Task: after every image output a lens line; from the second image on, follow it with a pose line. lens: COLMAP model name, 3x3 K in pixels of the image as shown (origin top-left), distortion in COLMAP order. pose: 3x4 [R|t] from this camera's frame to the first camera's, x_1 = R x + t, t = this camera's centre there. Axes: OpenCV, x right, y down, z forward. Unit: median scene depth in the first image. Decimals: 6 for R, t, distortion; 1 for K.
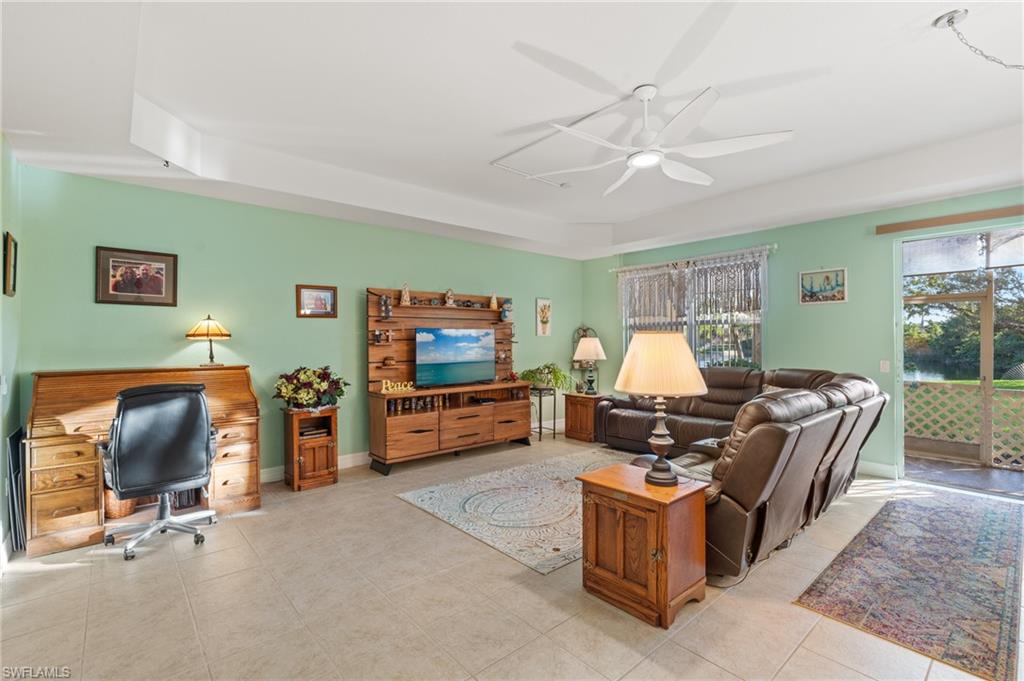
lens RADIAL K [[463.7, 0, 504.9], [0, 463.7, 336.2], [0, 0, 1]] dist [-0.010949, 0.003808]
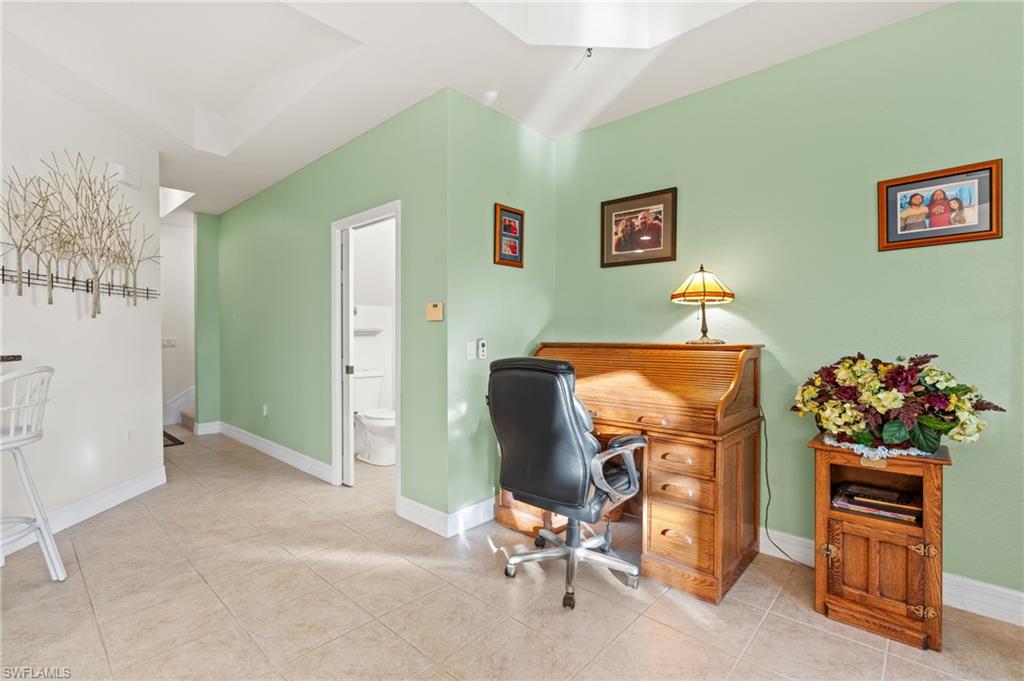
lens RADIAL K [[463.7, 0, 509.4], [0, 463.7, 346.2], [0, 0, 1]] dist [-0.010949, 0.003808]
pose [[0.118296, 0.023137, -0.992709, -0.024916], [0.005563, 0.999697, 0.023963, 0.049970], [0.992963, -0.008357, 0.118131, 0.648151]]
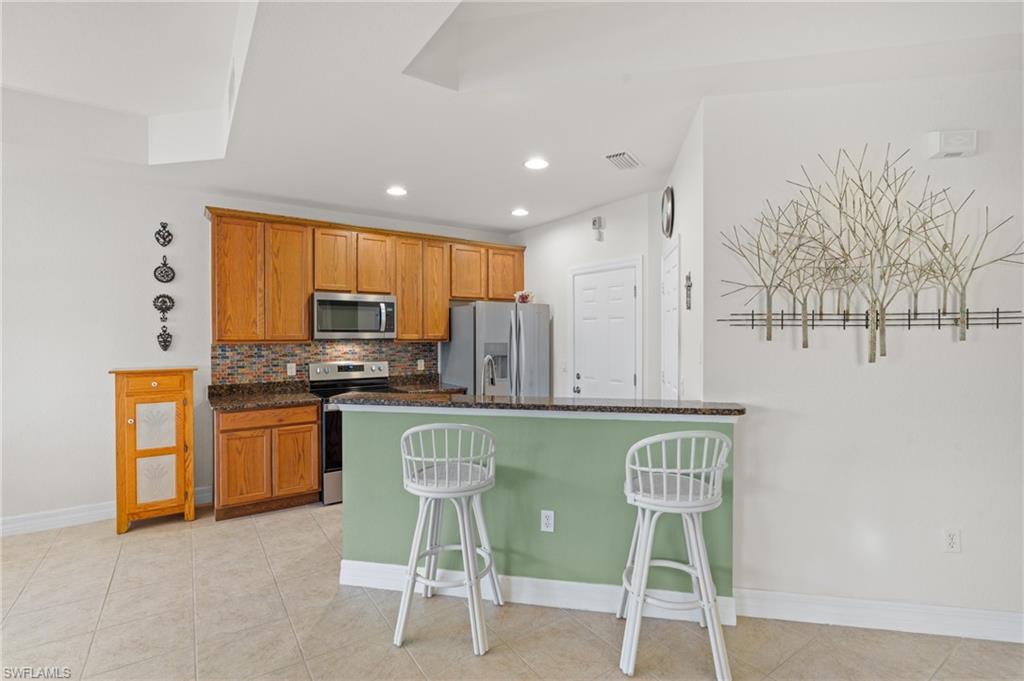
lens RADIAL K [[480.2, 0, 513.3], [0, 480.2, 341.2], [0, 0, 1]] dist [-0.011570, 0.003238]
pose [[-0.994228, 0.004129, 0.107210, -0.476022], [0.004724, 0.999975, 0.005298, -0.011212], [-0.107185, 0.005774, -0.994222, 0.678887]]
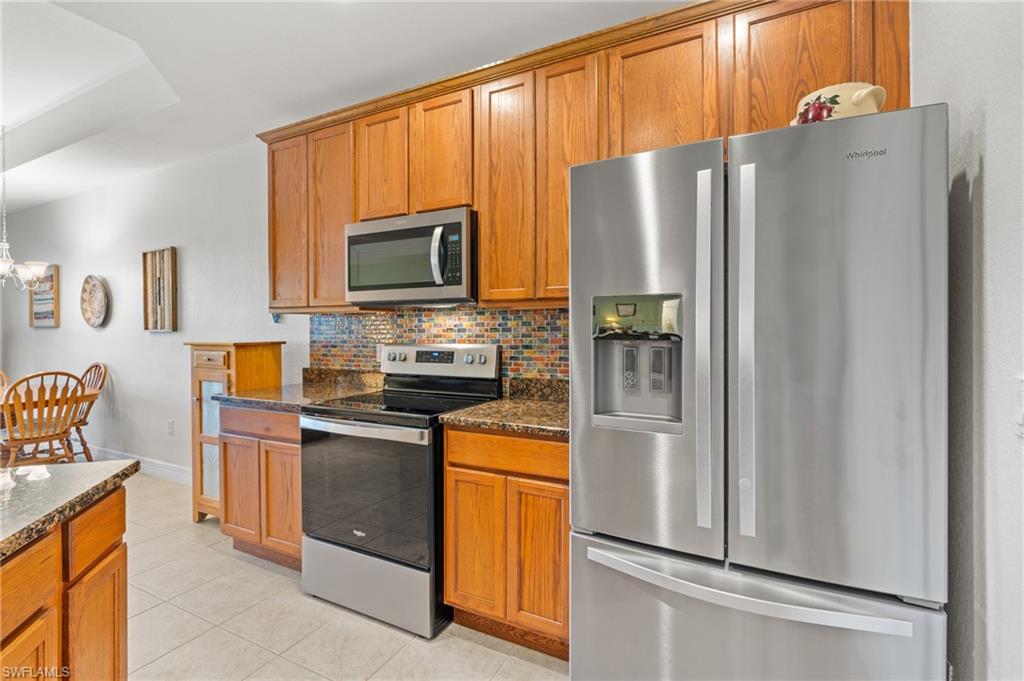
lens RADIAL K [[463.7, 0, 512.0], [0, 463.7, 332.6], [0, 0, 1]] dist [-0.010949, 0.003808]
pose [[-0.383382, -0.002514, 0.923587, -0.572564], [-0.000893, 0.999997, 0.002351, 0.024084], [-0.923590, 0.000076, -0.383383, -0.271998]]
